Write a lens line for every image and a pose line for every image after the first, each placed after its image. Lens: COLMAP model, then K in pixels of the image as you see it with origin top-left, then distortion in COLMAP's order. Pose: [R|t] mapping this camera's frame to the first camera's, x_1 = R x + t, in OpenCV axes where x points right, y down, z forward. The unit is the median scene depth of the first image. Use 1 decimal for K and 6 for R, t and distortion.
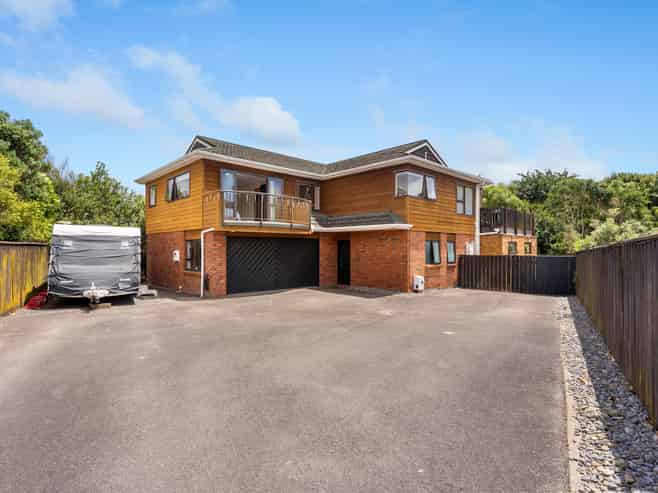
lens RADIAL K [[302.6, 0, 329.8], [0, 302.6, 246.8], [0, 0, 1]] dist [0.004114, 0.000173]
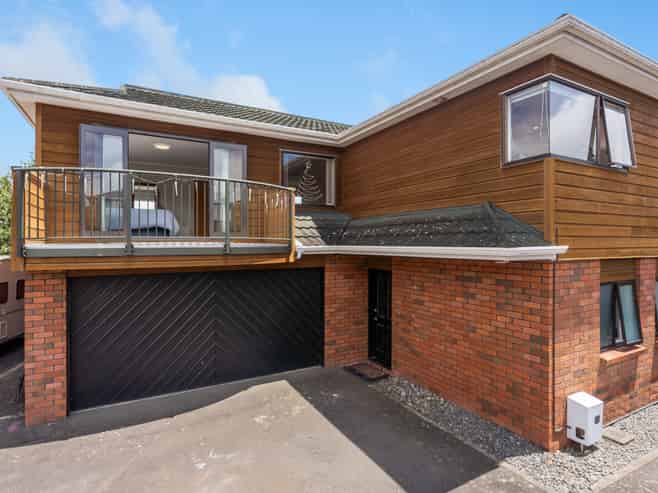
lens RADIAL K [[316.4, 0, 325.5], [0, 316.4, 243.7], [0, 0, 1]] dist [-0.005287, -0.000920]
pose [[0.963989, 0.001240, -0.265939, 0.105243], [0.000069, 0.999988, 0.004911, -0.070392], [0.265942, -0.004753, 0.963977, 0.557787]]
